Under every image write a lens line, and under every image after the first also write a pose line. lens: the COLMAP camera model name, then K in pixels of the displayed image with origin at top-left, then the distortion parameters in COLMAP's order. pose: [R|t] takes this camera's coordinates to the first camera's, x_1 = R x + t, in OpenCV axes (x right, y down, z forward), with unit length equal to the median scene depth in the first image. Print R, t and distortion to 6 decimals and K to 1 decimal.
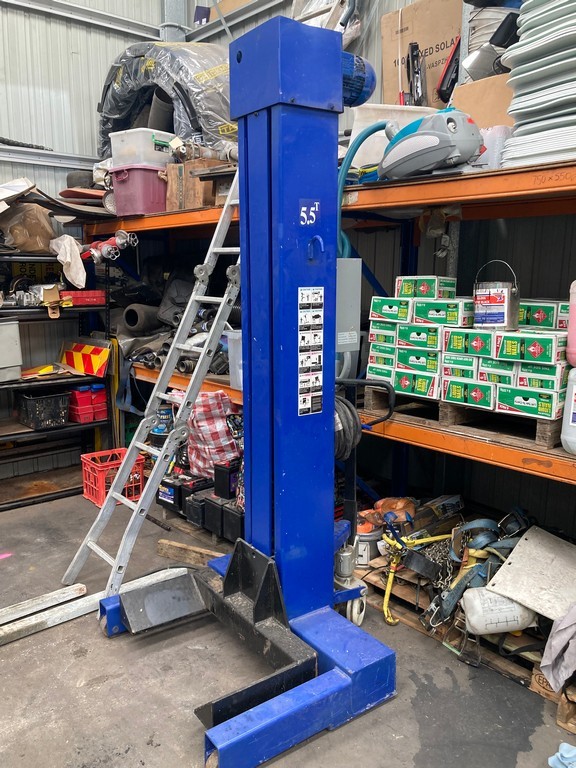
lens RADIAL K [[633.9, 0, 284.5], [0, 633.9, 390.4], [0, 0, 1]] dist [0.041378, -0.053031]
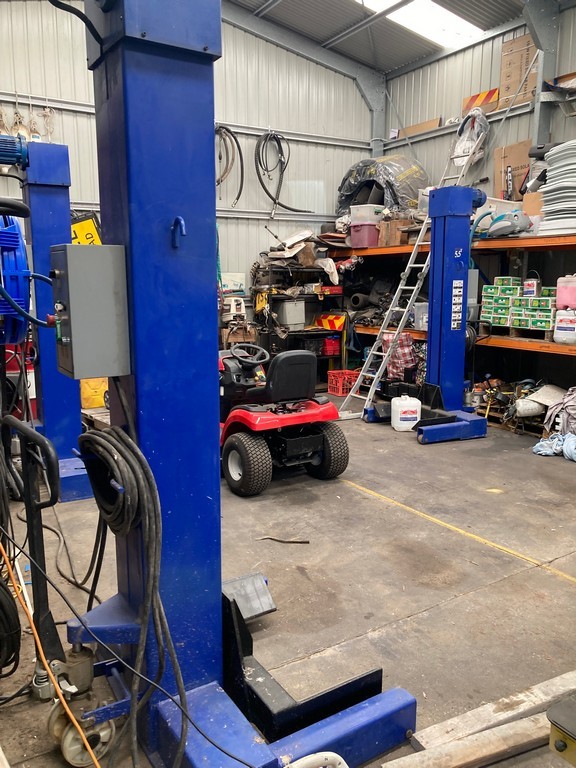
lens RADIAL K [[635.5, 0, 297.3], [0, 635.5, 393.4], [0, 0, 1]] dist [0.030202, -0.053548]
pose [[0.984894, 0.030794, -0.170401, -0.120369], [-0.032300, 0.999460, -0.006069, 0.275286], [0.170122, 0.011481, 0.985356, -1.373320]]
